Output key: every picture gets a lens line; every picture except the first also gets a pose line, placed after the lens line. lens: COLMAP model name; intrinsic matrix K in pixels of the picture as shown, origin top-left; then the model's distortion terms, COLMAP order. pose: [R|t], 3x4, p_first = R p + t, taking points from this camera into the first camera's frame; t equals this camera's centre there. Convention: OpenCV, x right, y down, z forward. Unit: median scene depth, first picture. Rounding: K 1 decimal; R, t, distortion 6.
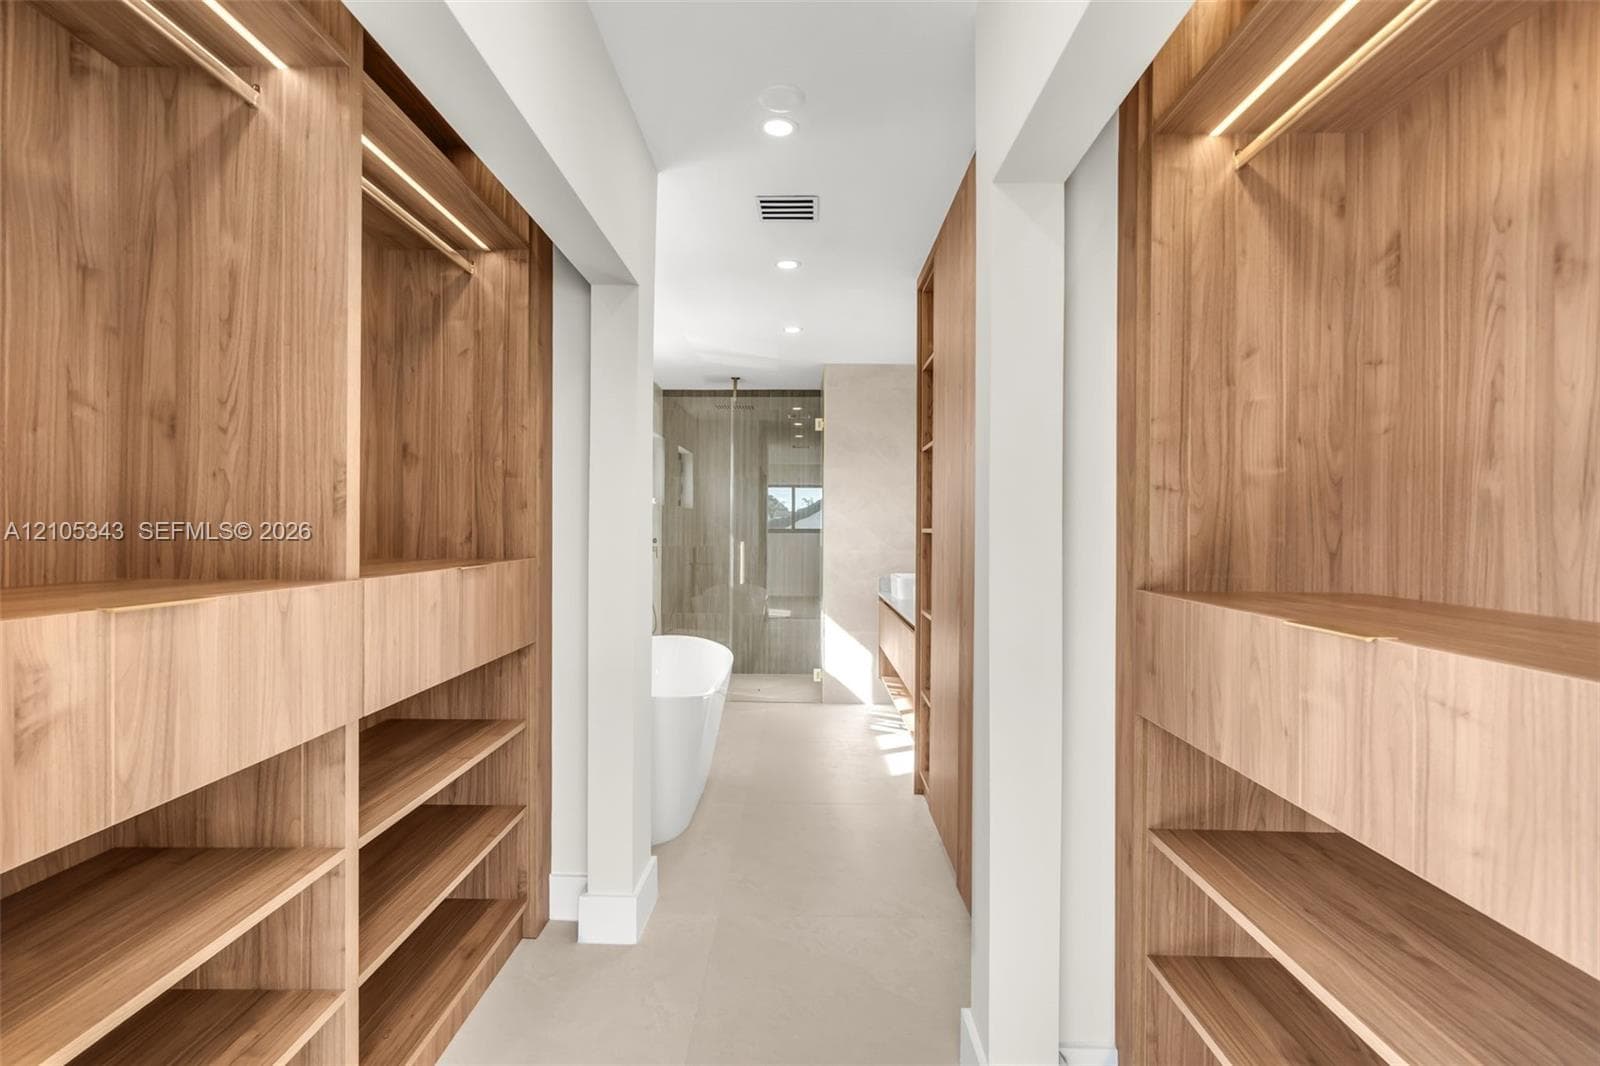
lens RADIAL K [[735.4, 0, 788.2], [0, 735.4, 541.3], [0, 0, 1]] dist [-0.003495, 0.000107]
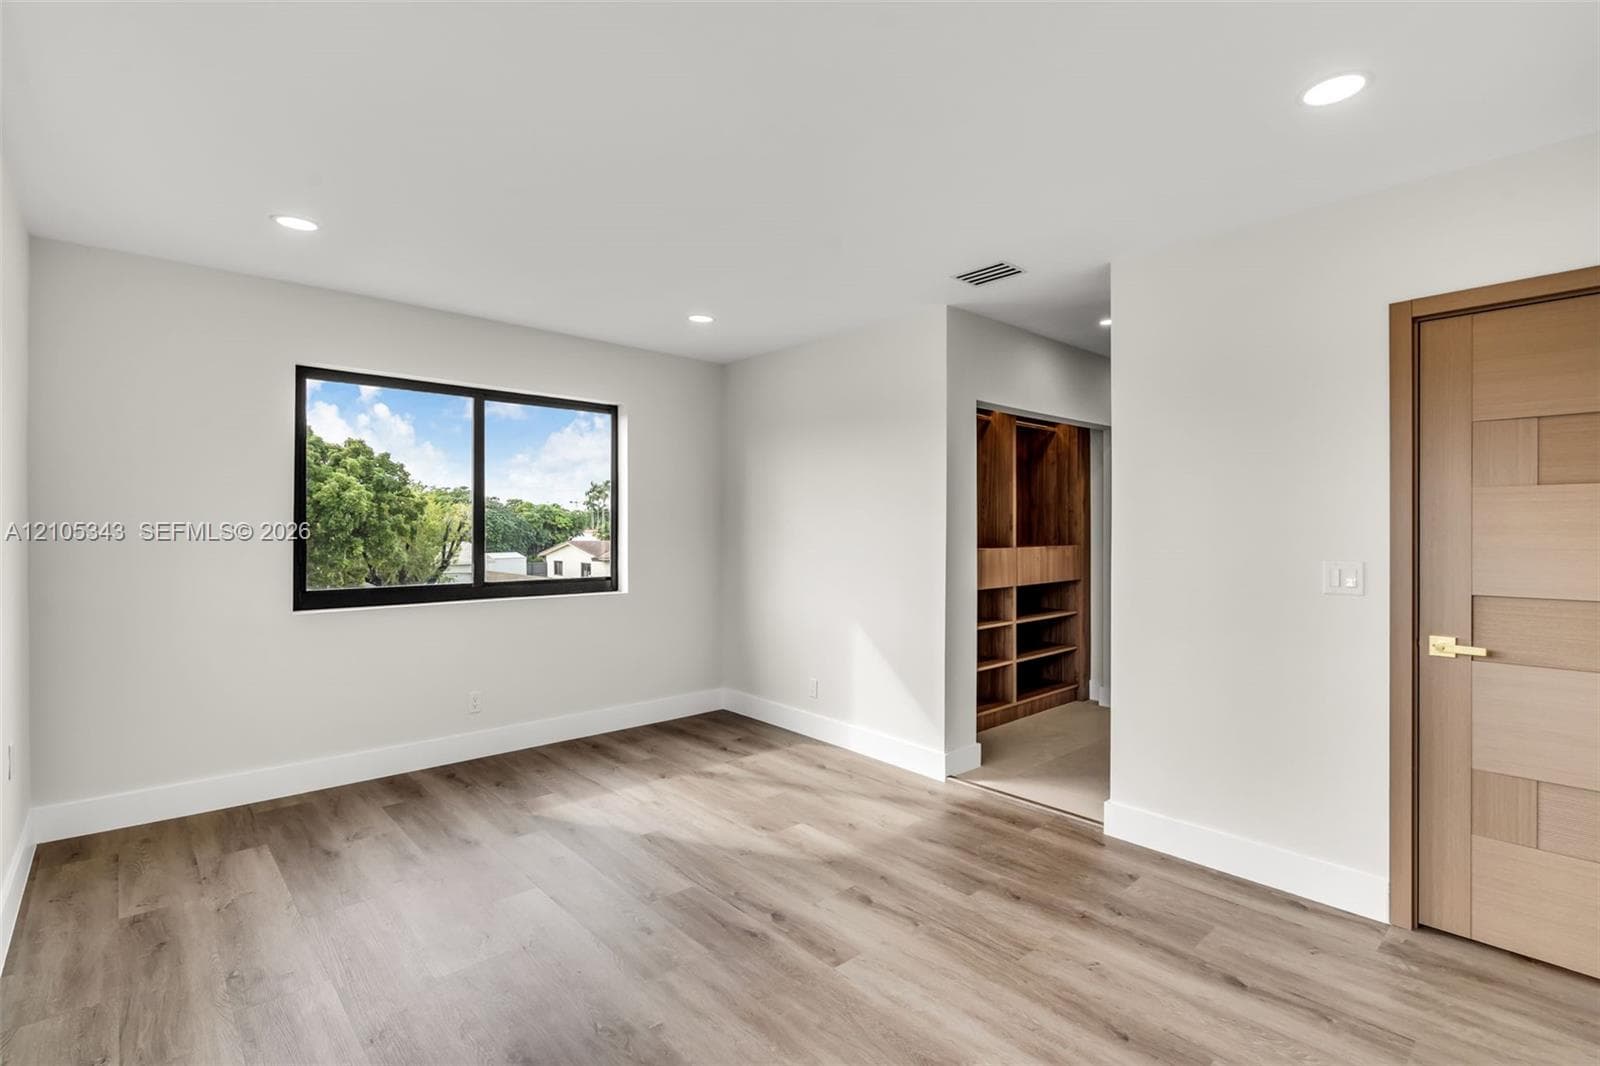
lens RADIAL K [[743.3, 0, 800.8], [0, 743.3, 510.9], [0, 0, 1]] dist [-0.002859, -0.000301]
pose [[0.687603, -0.022096, -0.725750, 0.884957], [-0.004727, 0.999379, -0.034906, 0.002130], [0.726071, 0.027432, 0.687072, -1.503970]]
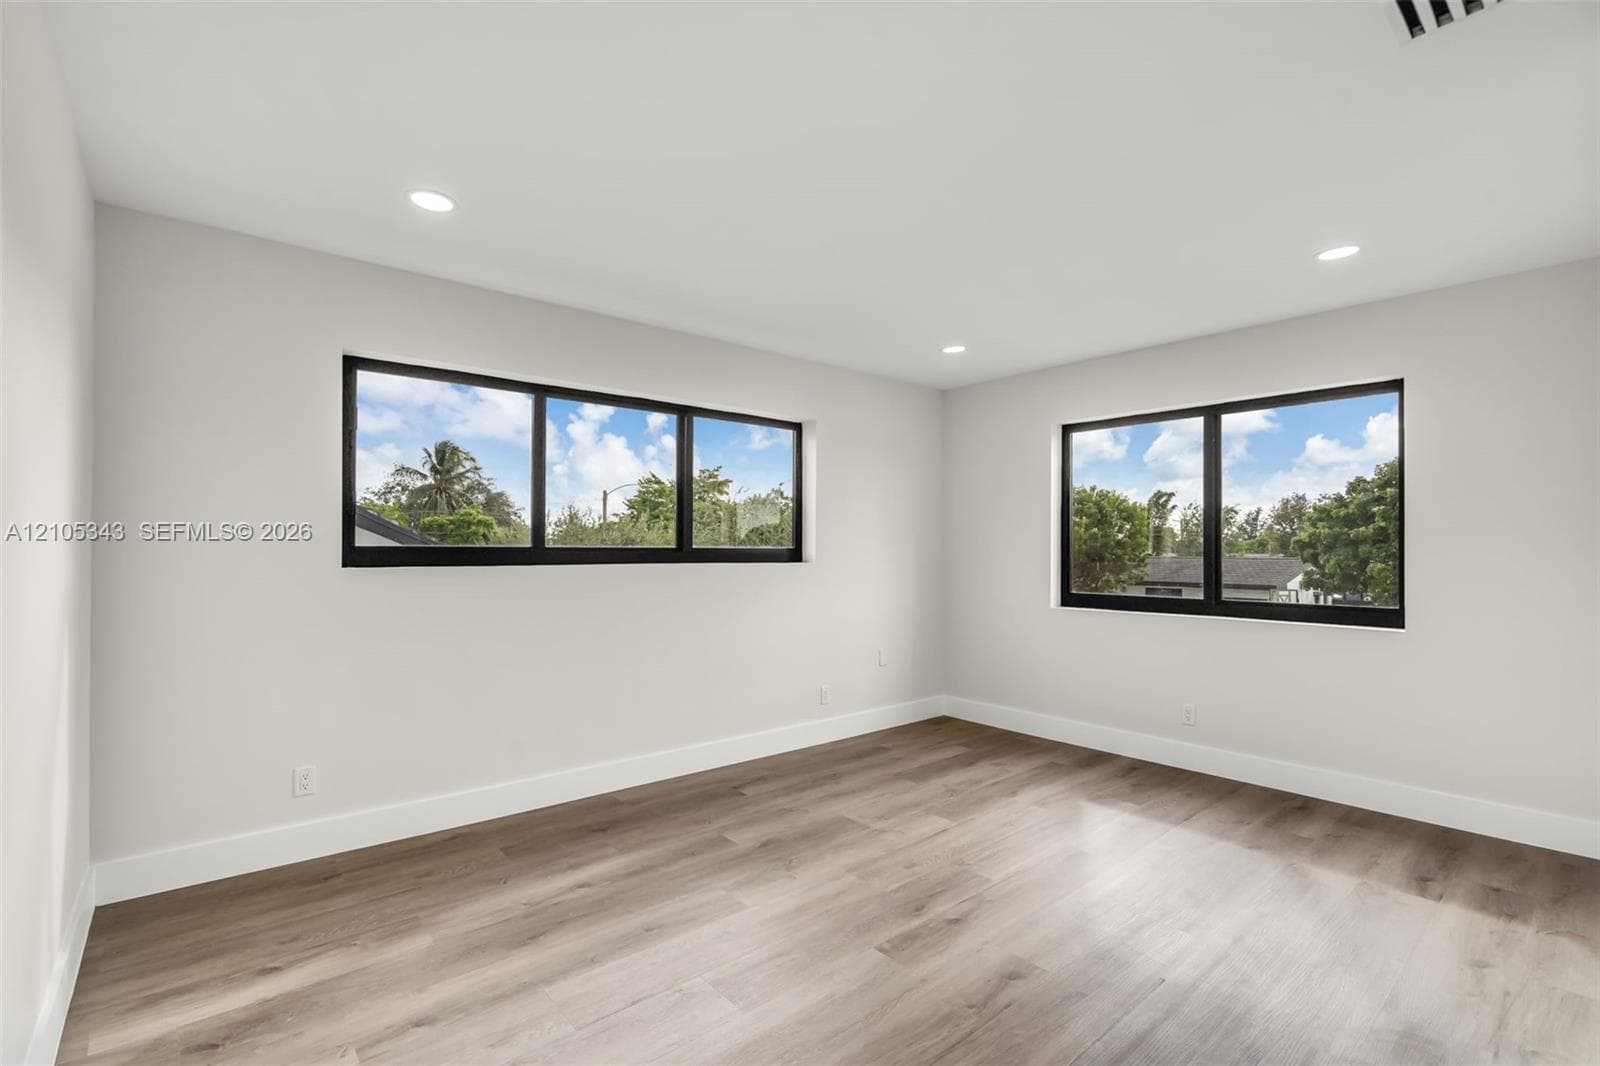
lens RADIAL K [[735.4, 0, 788.2], [0, 735.4, 541.3], [0, 0, 1]] dist [-0.003495, 0.000107]
pose [[-0.759951, -0.016932, -0.649759, 0.972136], [-0.014492, 0.999854, -0.009105, 0.009511], [0.649818, 0.002497, -0.760085, 0.059511]]
